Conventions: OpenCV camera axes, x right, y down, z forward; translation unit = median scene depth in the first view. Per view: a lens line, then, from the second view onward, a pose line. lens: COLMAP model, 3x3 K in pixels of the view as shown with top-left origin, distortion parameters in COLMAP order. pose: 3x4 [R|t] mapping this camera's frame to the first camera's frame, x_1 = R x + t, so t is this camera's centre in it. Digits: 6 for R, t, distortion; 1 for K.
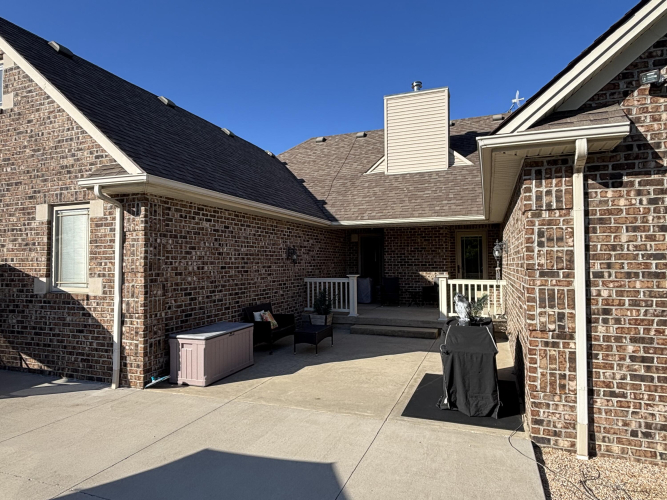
lens RADIAL K [[413.3, 0, 333.9], [0, 413.3, 249.0], [0, 0, 1]] dist [0.037130, -0.001709]
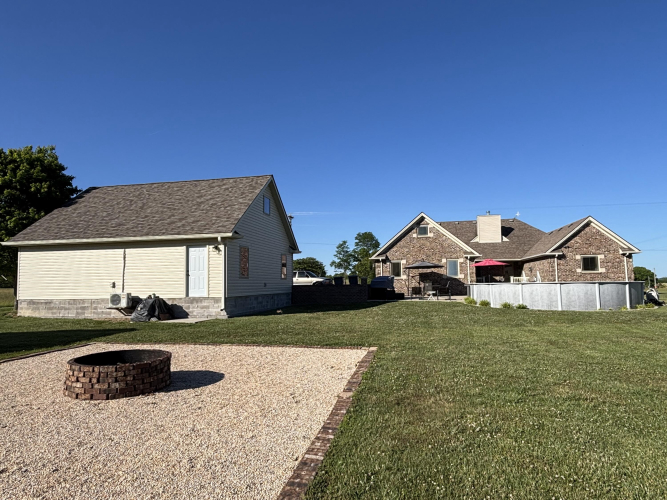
lens RADIAL K [[413.3, 0, 334.6], [0, 413.3, 250.9], [0, 0, 1]] dist [0.037130, -0.001709]
pose [[0.987574, 0.005600, 0.157052, -2.818864], [0.001449, 0.998998, -0.044734, 0.012066], [-0.157146, 0.044406, 0.986577, -3.601266]]
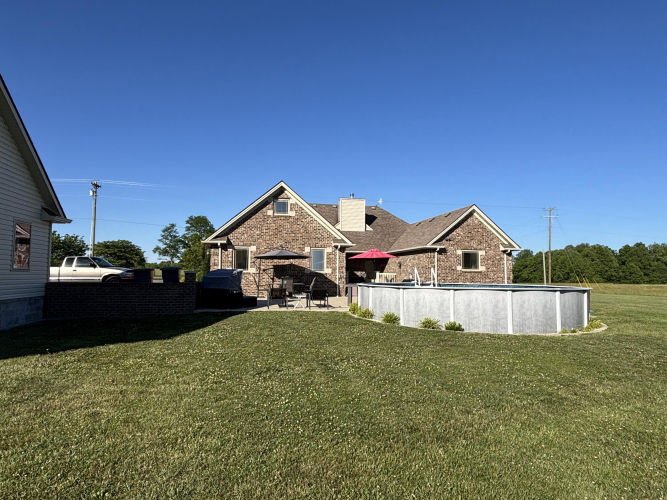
lens RADIAL K [[413.3, 0, 328.6], [0, 413.3, 235.8], [0, 0, 1]] dist [0.037130, -0.001709]
pose [[0.857247, 0.062910, 0.511048, -2.464467], [-0.034789, 0.997317, -0.064413, 0.015657], [-0.513729, 0.037439, 0.857135, -2.156341]]
